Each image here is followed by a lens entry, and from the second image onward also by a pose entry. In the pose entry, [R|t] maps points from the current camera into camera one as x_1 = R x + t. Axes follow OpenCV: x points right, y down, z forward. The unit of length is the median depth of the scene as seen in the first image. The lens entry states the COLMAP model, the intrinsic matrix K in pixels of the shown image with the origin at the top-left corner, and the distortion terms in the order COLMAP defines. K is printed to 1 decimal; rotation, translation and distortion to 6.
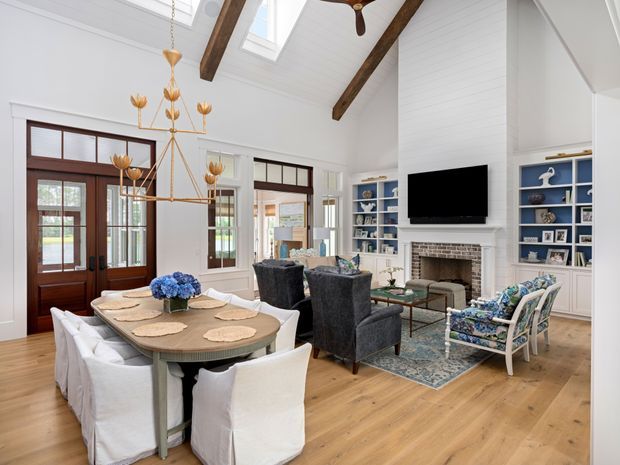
lens RADIAL K [[527.4, 0, 310.0], [0, 527.4, 232.5], [0, 0, 1]] dist [-0.003520, 0.001190]
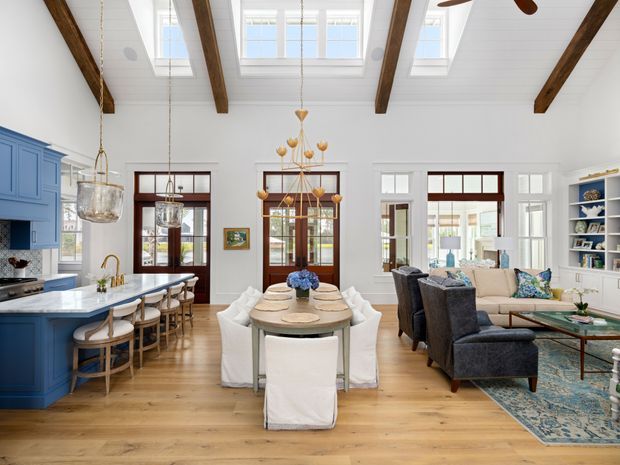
lens RADIAL K [[527.4, 0, 310.0], [0, 527.4, 232.5], [0, 0, 1]] dist [-0.003520, 0.001190]
pose [[0.423158, -0.008110, -0.906020, 0.720885], [-0.006245, 0.999910, -0.011867, -0.004209], [0.906035, 0.010680, 0.423069, 0.313160]]
